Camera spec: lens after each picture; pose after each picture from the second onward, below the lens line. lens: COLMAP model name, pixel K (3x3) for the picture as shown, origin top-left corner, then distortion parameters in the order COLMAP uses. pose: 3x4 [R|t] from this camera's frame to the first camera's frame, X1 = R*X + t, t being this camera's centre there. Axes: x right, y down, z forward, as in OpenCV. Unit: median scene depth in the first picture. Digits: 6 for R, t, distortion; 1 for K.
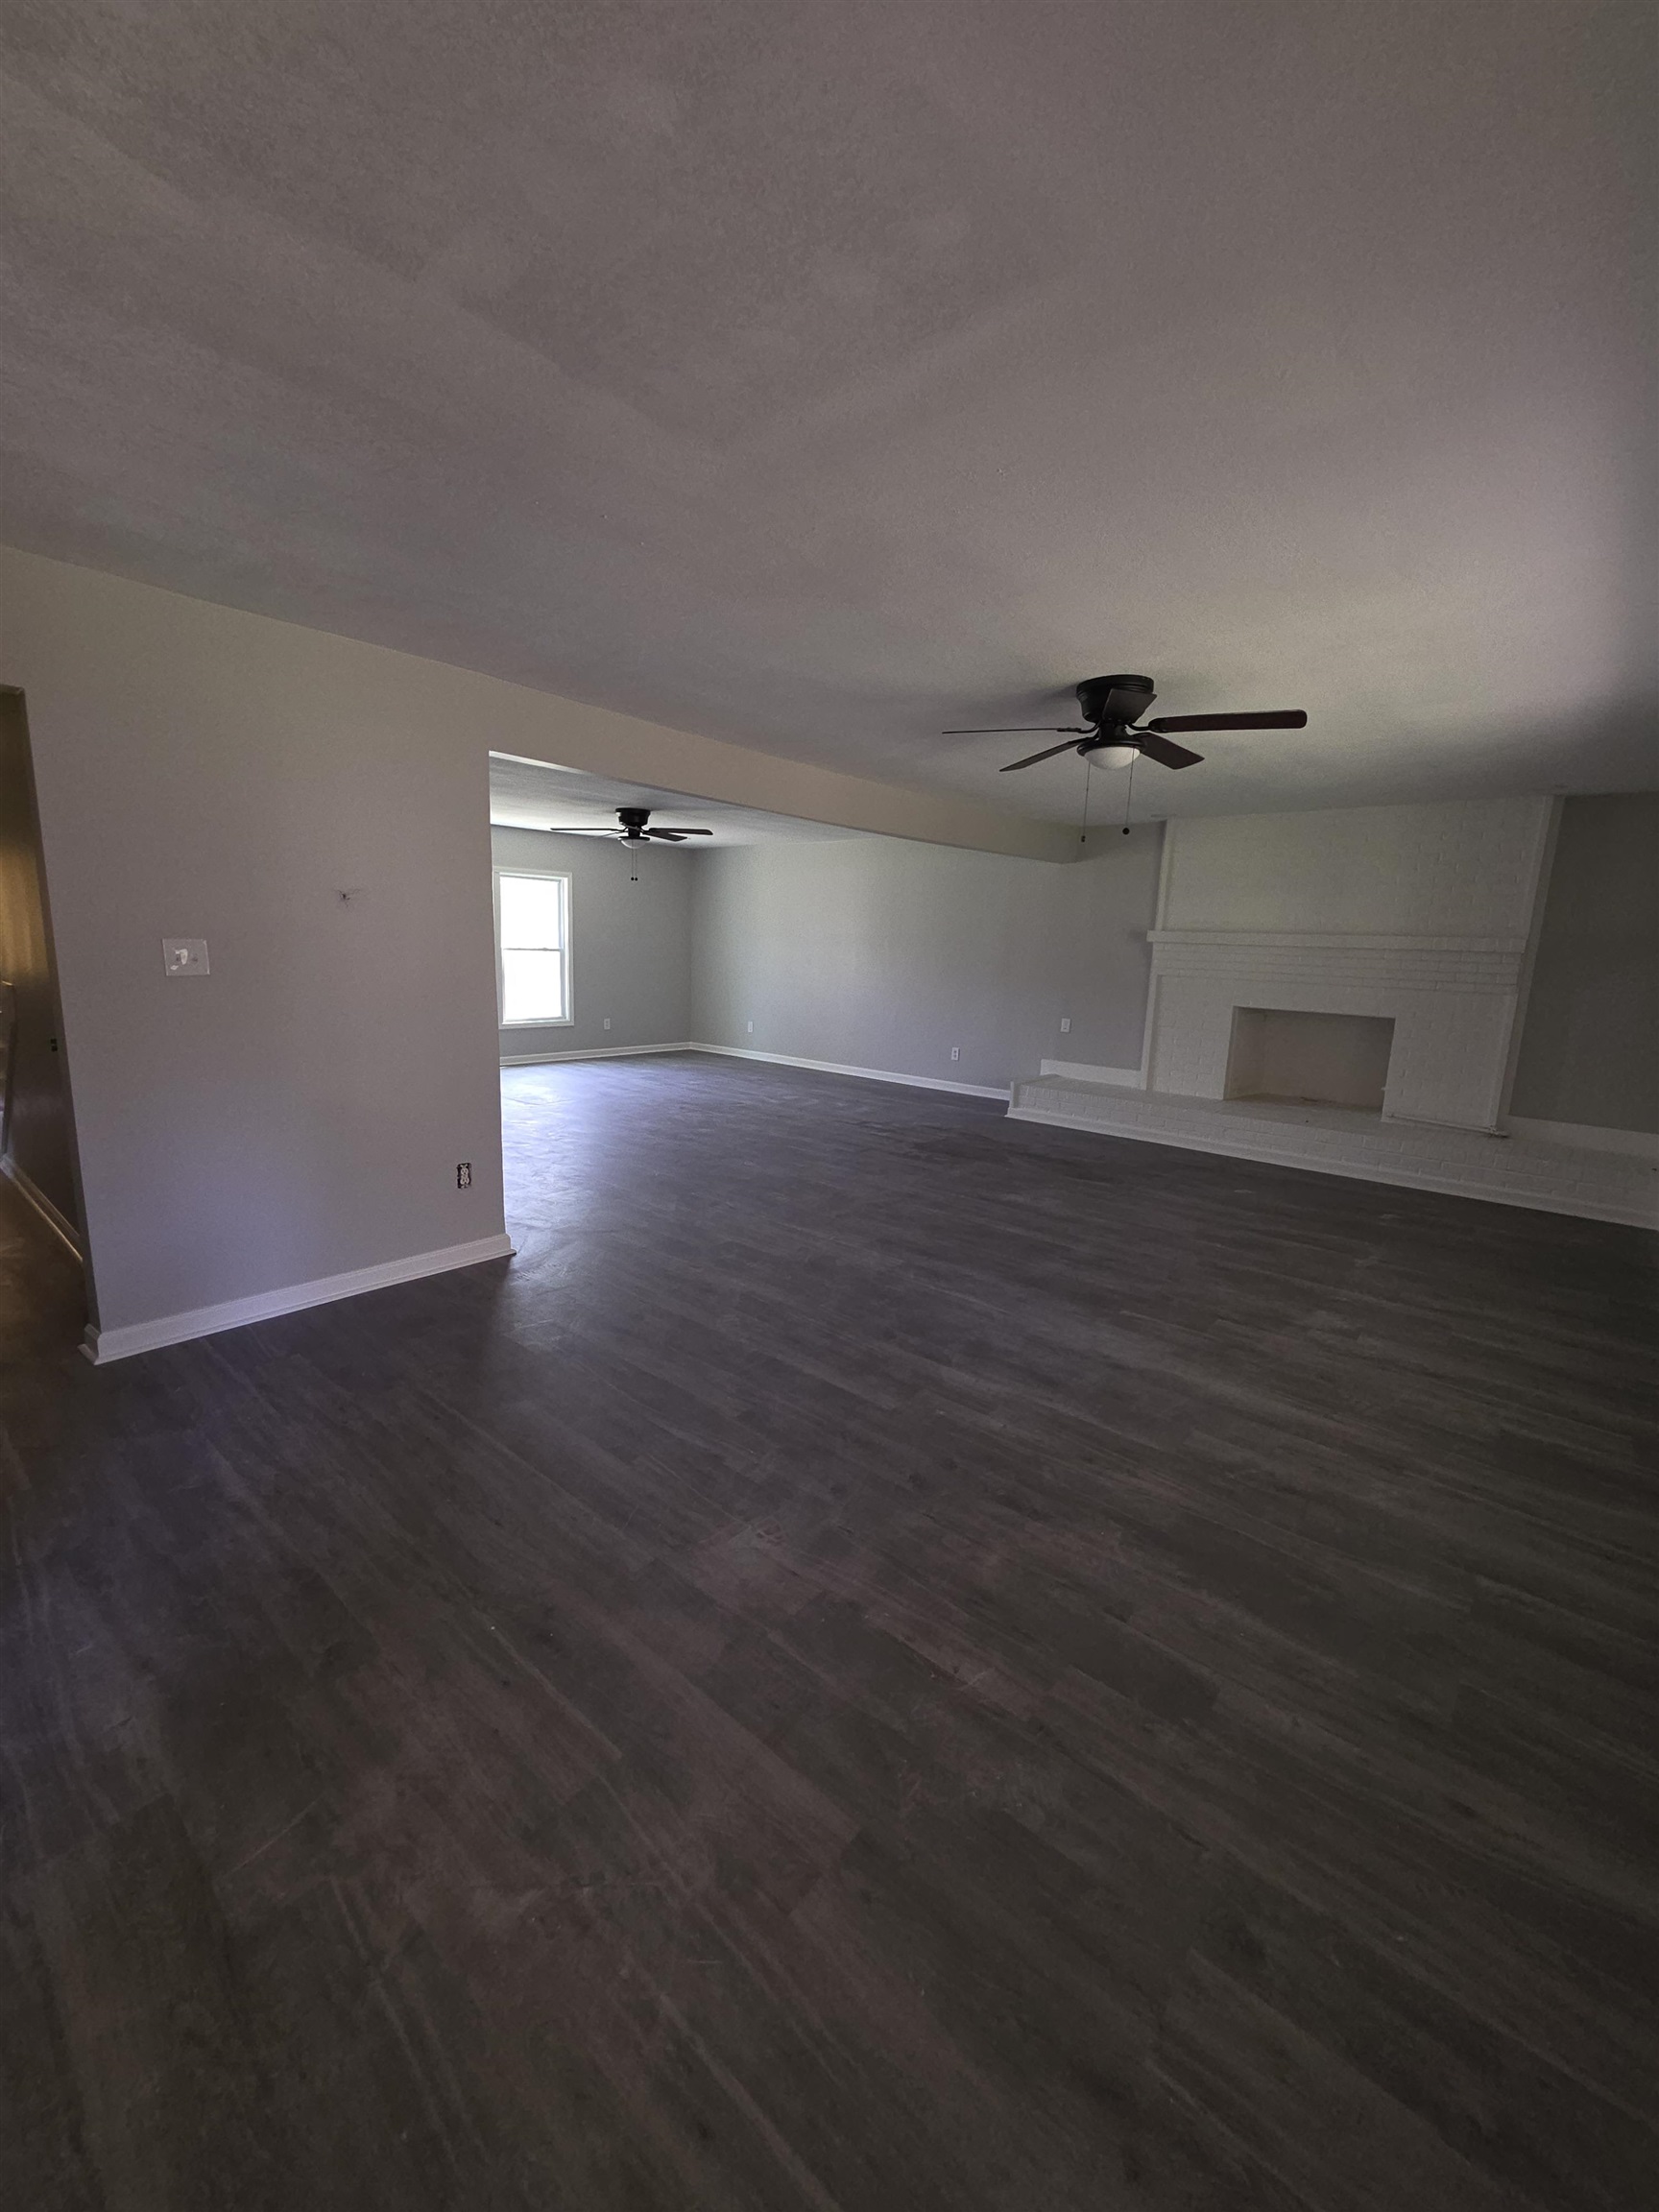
lens RADIAL K [[876.6, 0, 824.1], [0, 876.6, 1108.5], [0, 0, 1]] dist [0.002922, -0.001195]
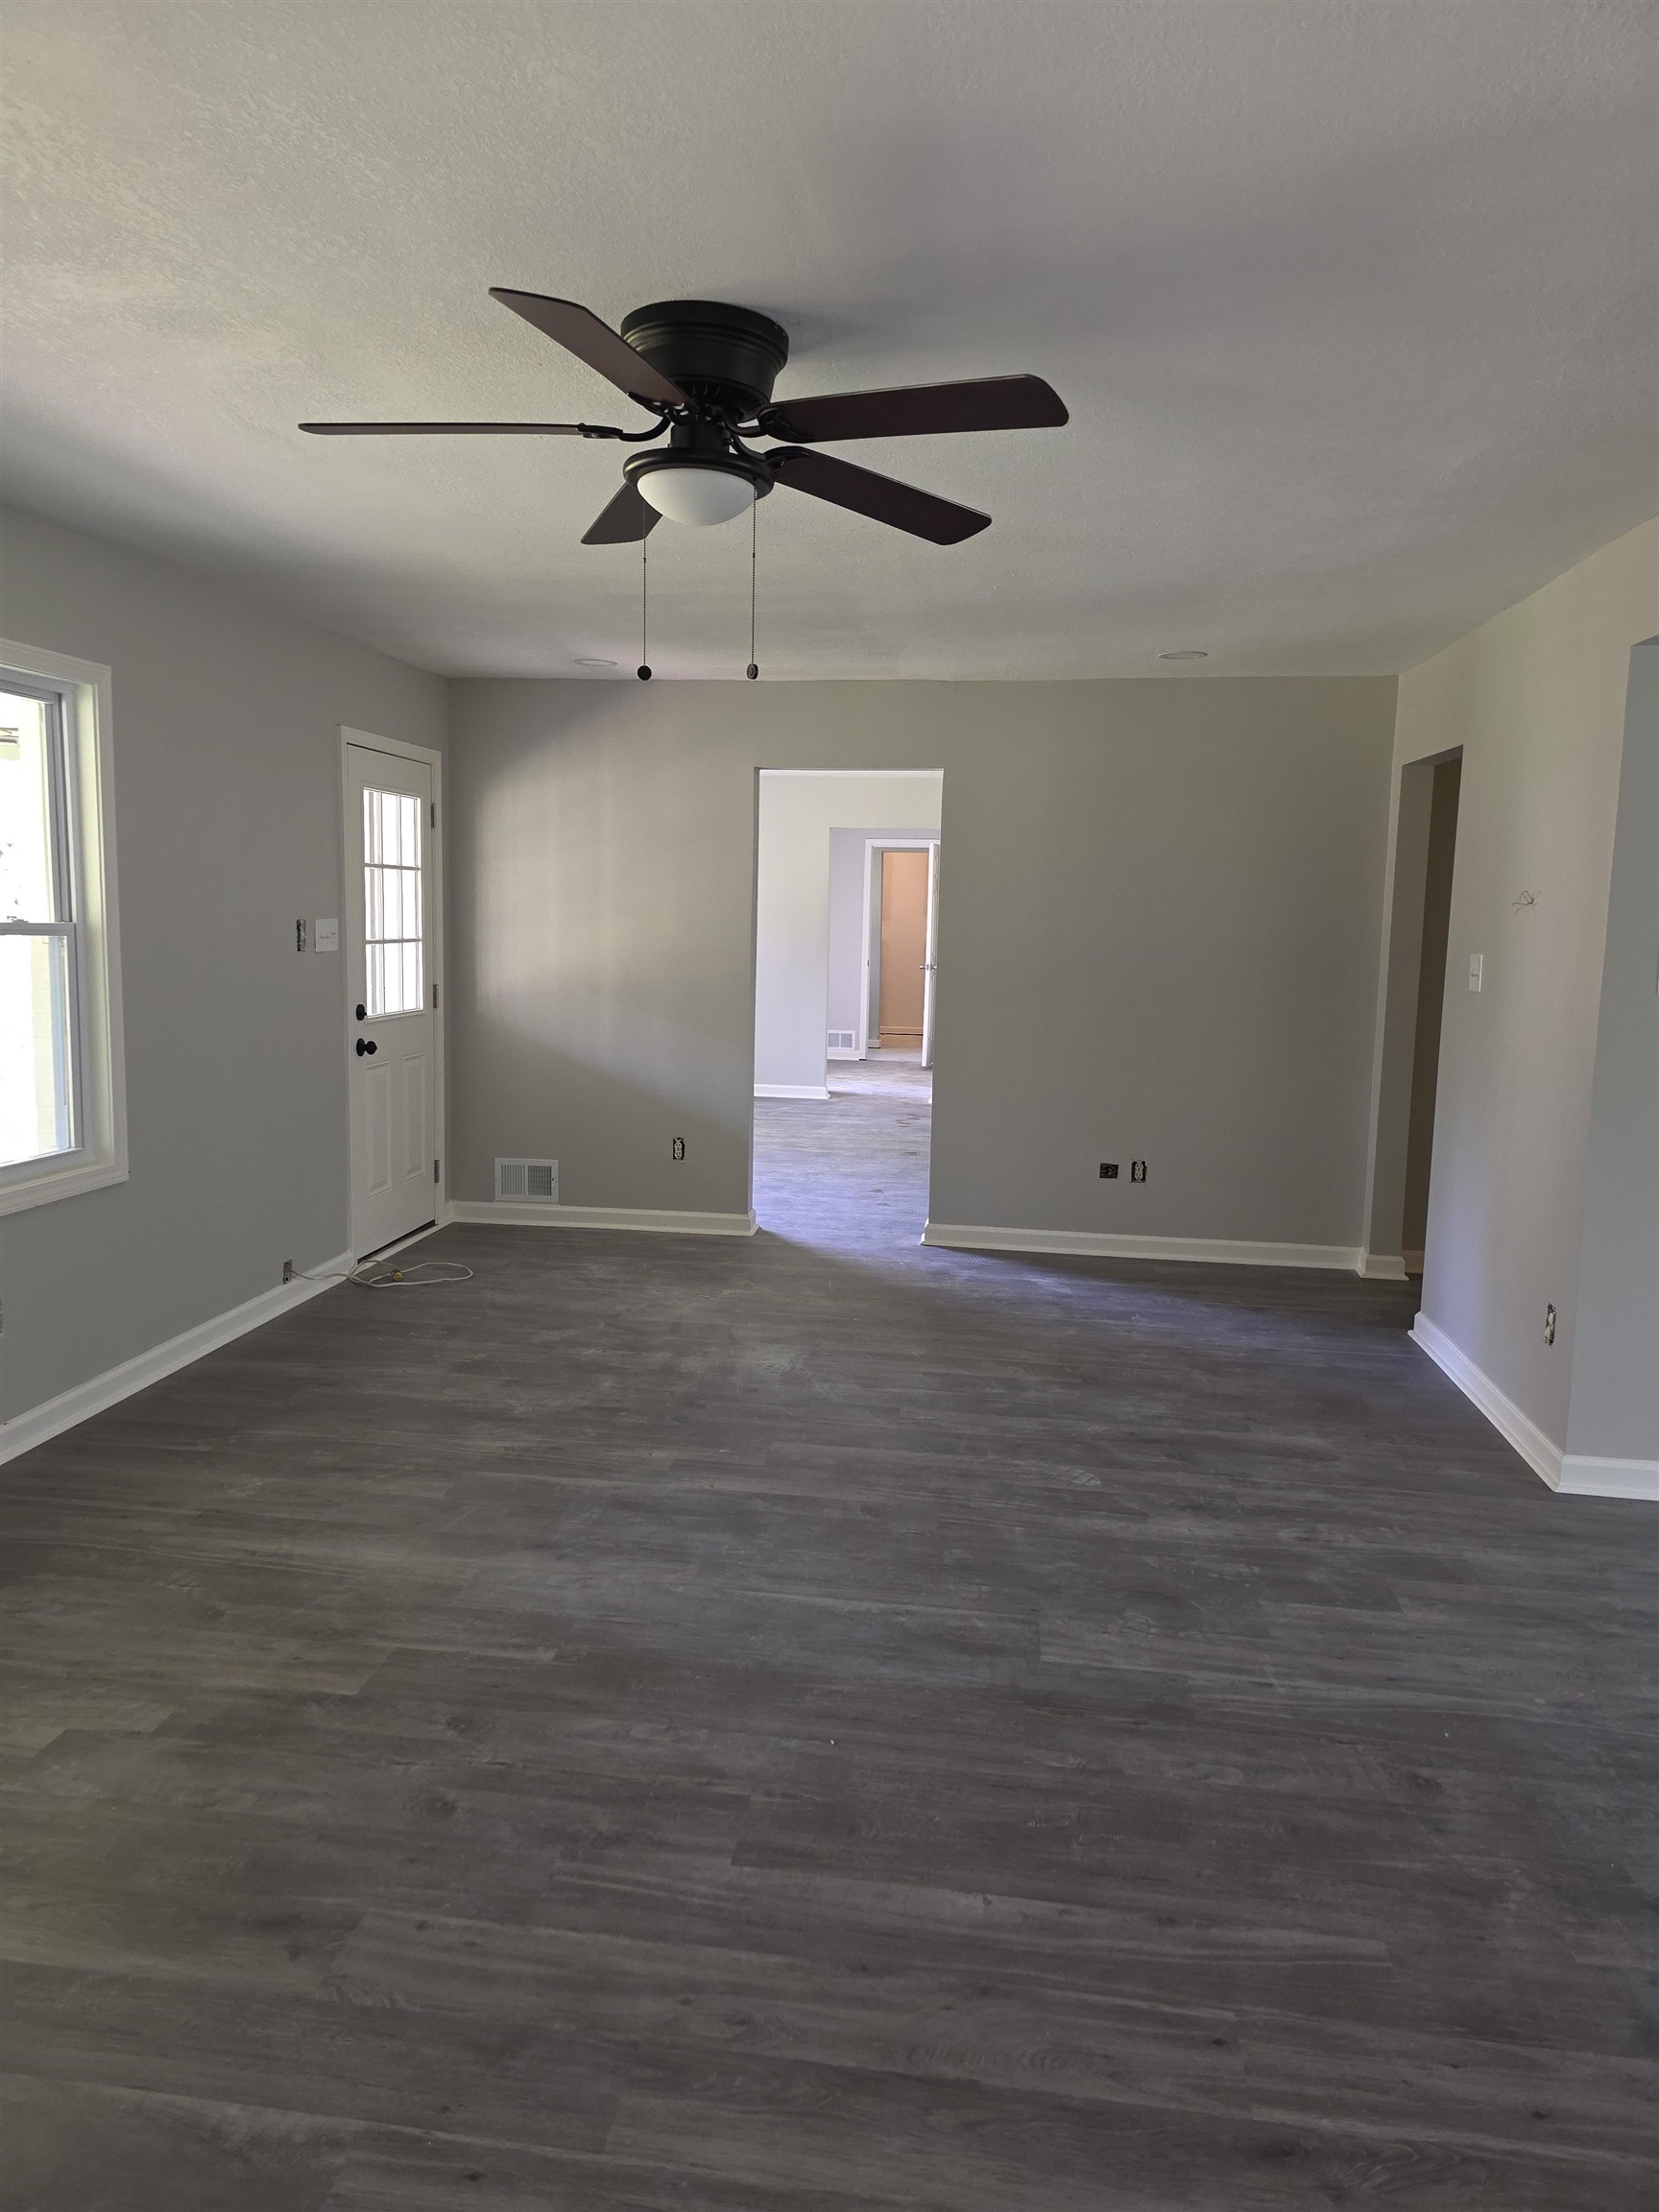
lens RADIAL K [[1463.8, 0, 822.1], [0, 1463.8, 1106.9], [0, 0, 1]] dist [0.055485, -0.046072]
pose [[-0.834916, 0.024706, -0.549823, 0.827185], [-0.150451, 0.950697, 0.271182, -0.382170], [0.529415, 0.309136, -0.790035, 2.052102]]
